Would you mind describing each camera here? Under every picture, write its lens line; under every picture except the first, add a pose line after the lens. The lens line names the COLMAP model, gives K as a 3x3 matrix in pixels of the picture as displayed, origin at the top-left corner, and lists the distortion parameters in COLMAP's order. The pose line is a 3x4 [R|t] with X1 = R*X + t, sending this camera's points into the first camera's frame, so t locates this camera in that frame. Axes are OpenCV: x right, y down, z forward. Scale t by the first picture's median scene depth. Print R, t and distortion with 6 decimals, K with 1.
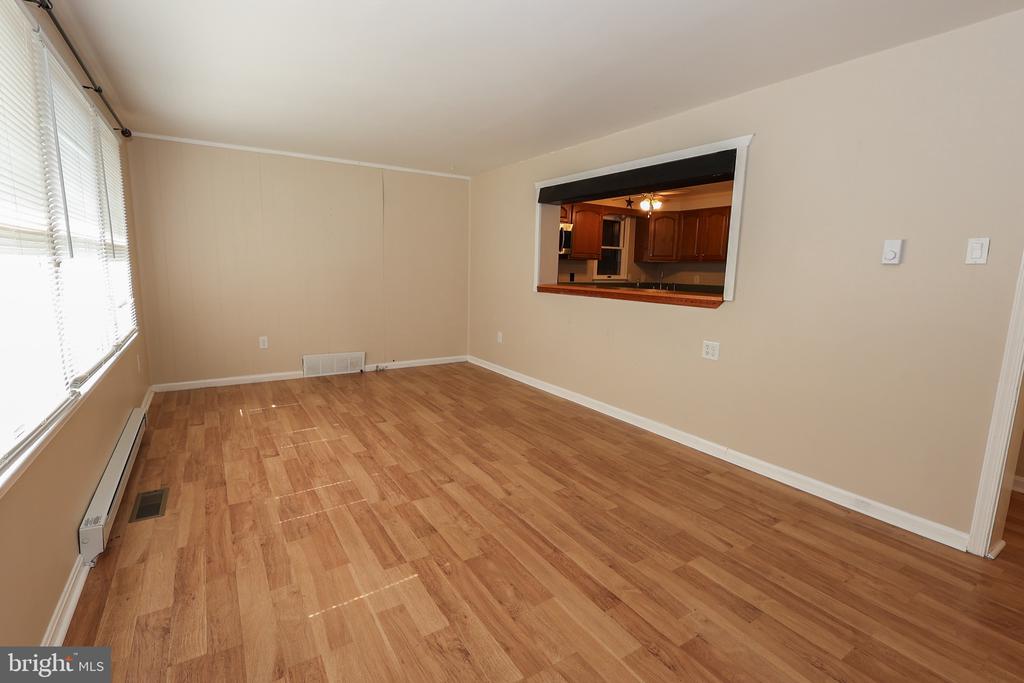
lens RADIAL K [[475.0, 0, 509.7], [0, 475.0, 338.4], [0, 0, 1]] dist [-0.002610, 0.000848]
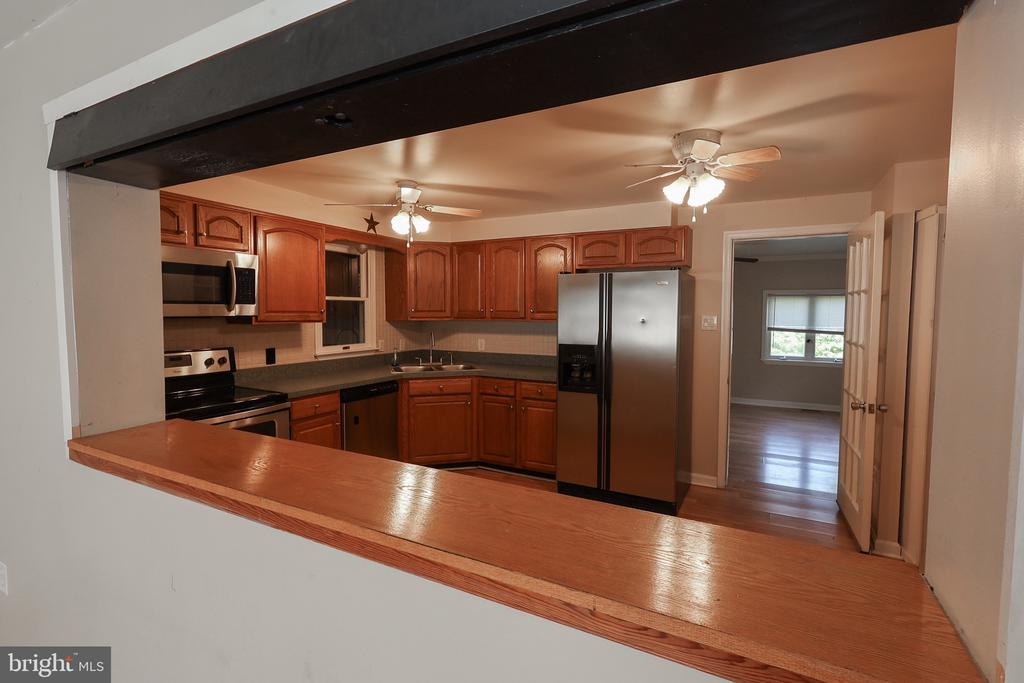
lens RADIAL K [[475.0, 0, 508.3], [0, 475.0, 337.6], [0, 0, 1]] dist [-0.002610, 0.000848]
pose [[0.875814, -0.046832, 0.480371, 0.106814], [0.086088, 0.994479, -0.060003, -0.092305], [-0.474909, 0.093906, 0.875011, 0.401570]]
